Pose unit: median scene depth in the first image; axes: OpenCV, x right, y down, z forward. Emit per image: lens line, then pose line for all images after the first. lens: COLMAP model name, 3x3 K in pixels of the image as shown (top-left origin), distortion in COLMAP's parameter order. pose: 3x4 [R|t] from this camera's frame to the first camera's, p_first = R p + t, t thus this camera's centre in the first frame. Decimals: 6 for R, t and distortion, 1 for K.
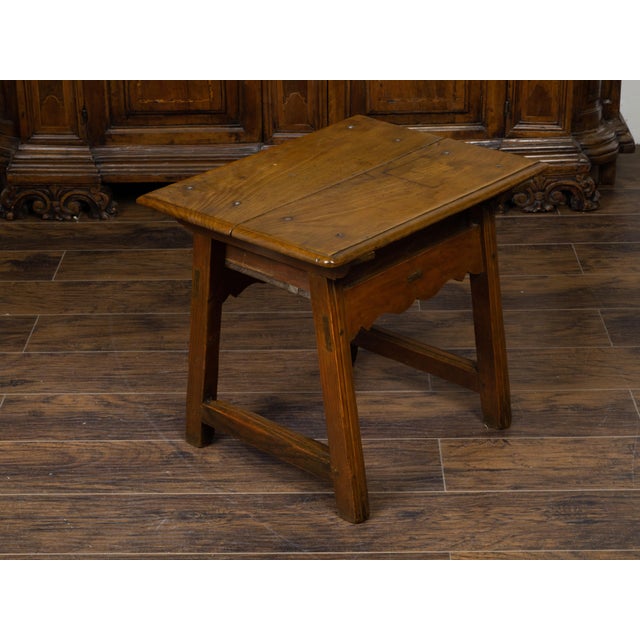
lens RADIAL K [[1511.5, 0, 320.0], [0, 1511.5, 320.0], [0, 0, 1]] dist [0.029738, 0.007694]
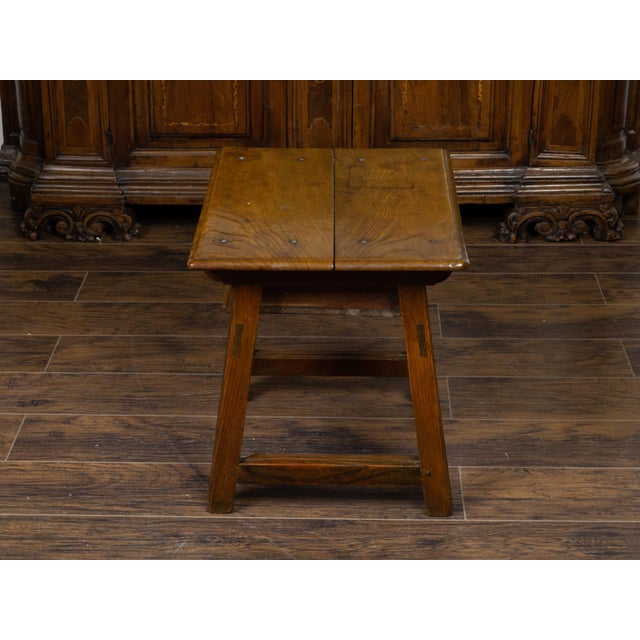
lens RADIAL K [[1511.5, 0, 320.0], [0, 1511.5, 320.0], [0, 0, 1]] dist [0.029738, 0.007694]
pose [[0.999785, 0.017731, -0.010780, -0.003199], [-0.017901, 0.999713, -0.015916, -0.000538], [0.010495, 0.016105, 0.999815, 0.000601]]
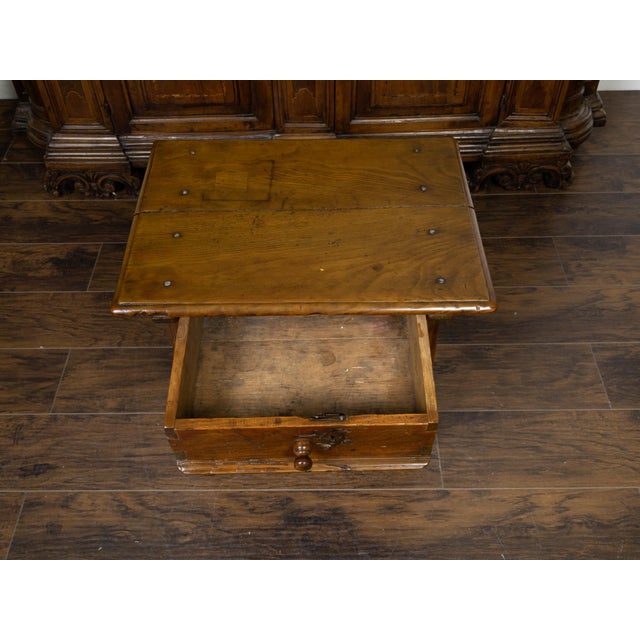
lens RADIAL K [[681.2, 0, 317.6], [0, 681.2, 317.6], [0, 0, 1]] dist [0.003210, 0.002723]
pose [[0.999965, -0.006756, 0.005026, -0.010427], [0.004153, 0.914949, 0.403548, -0.197659], [-0.007325, -0.403512, 0.914945, 0.507573]]
